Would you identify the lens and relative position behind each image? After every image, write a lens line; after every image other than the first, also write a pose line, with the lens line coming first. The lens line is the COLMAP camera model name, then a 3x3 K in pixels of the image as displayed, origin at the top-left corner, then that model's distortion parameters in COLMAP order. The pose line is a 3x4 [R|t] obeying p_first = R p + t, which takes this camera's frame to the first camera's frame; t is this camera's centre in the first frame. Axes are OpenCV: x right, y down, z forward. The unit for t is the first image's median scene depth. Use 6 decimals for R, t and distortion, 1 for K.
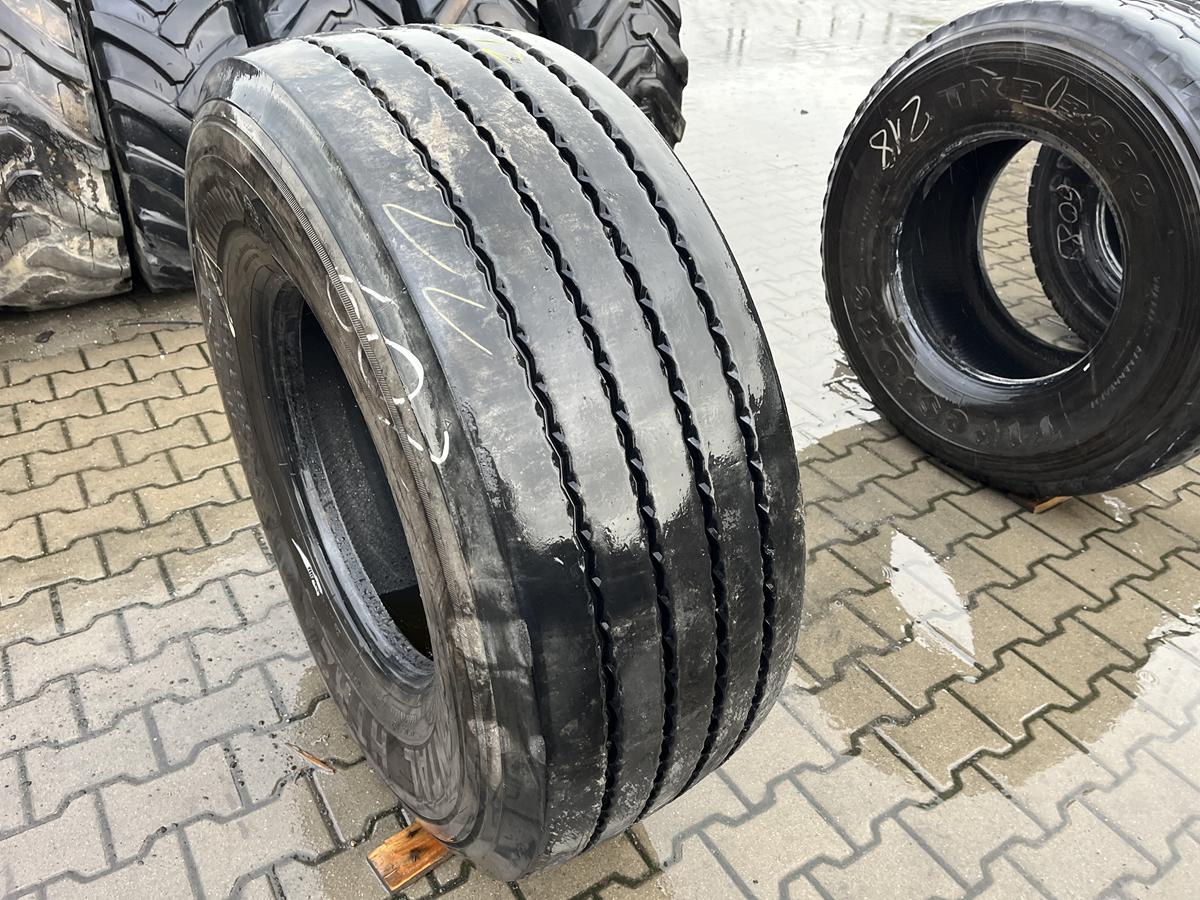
lens RADIAL K [[909.8, 0, 598.0], [0, 909.8, 453.5], [0, 0, 1]] dist [0.073504, -0.109459]
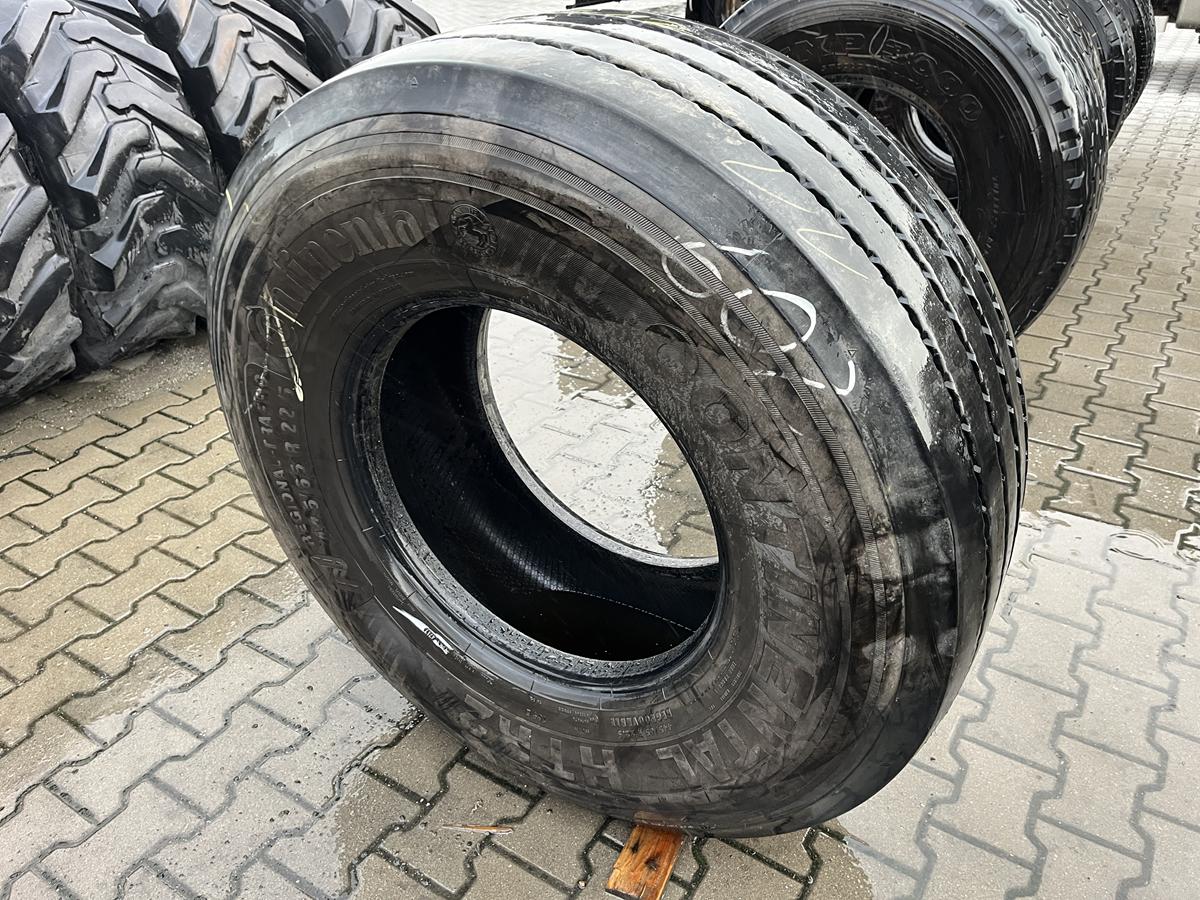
lens RADIAL K [[909.8, 0, 599.8], [0, 909.8, 456.9], [0, 0, 1]] dist [0.073504, -0.109459]
pose [[0.904884, -0.271621, 0.327729, -0.463216], [0.280855, 0.959546, 0.019810, -0.011668], [-0.319852, 0.074119, 0.944564, 0.071373]]
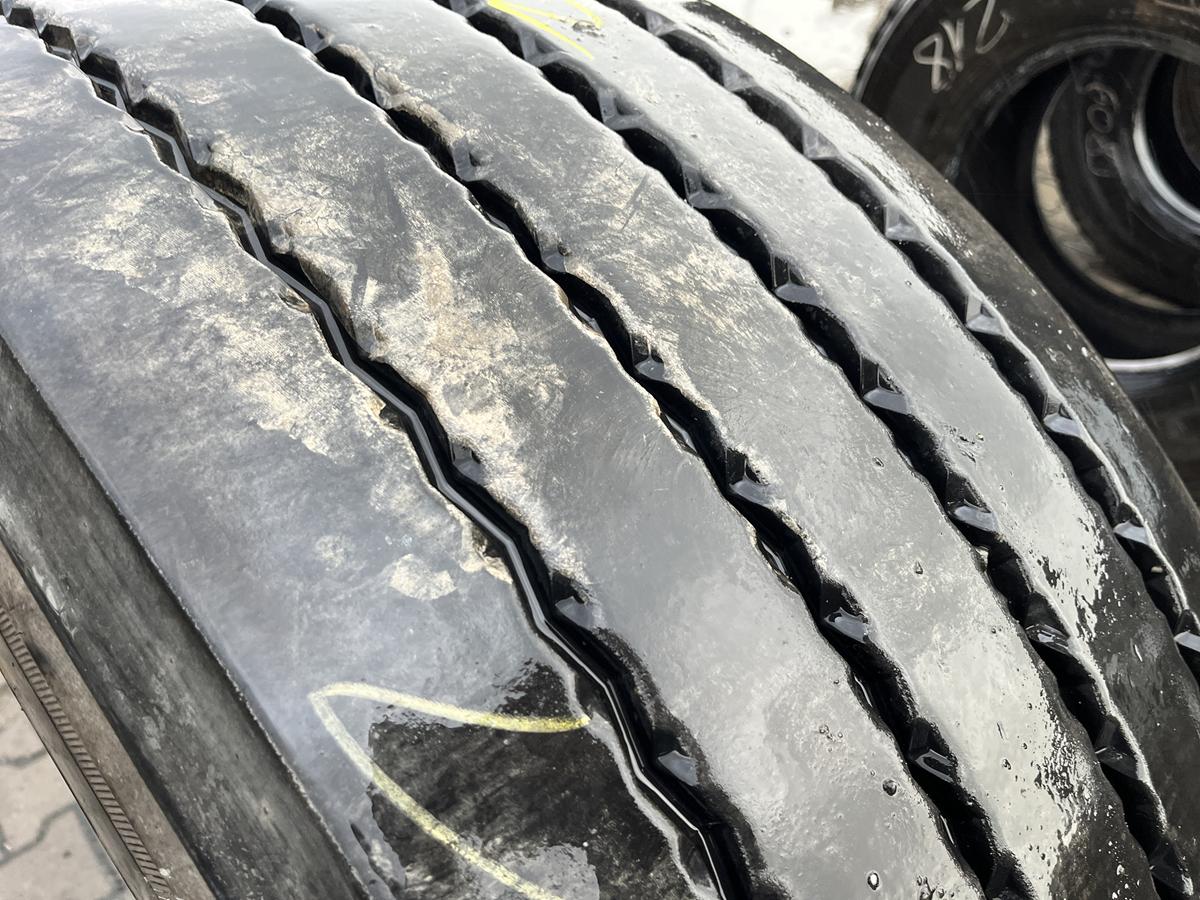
lens RADIAL K [[909.8, 0, 626.4], [0, 909.8, 459.1], [0, 0, 1]] dist [0.073504, -0.109459]
pose [[0.986084, -0.116192, 0.118900, -0.101829], [0.101846, 0.987493, 0.120349, -0.217321], [-0.131396, -0.106565, 0.985586, 0.443819]]
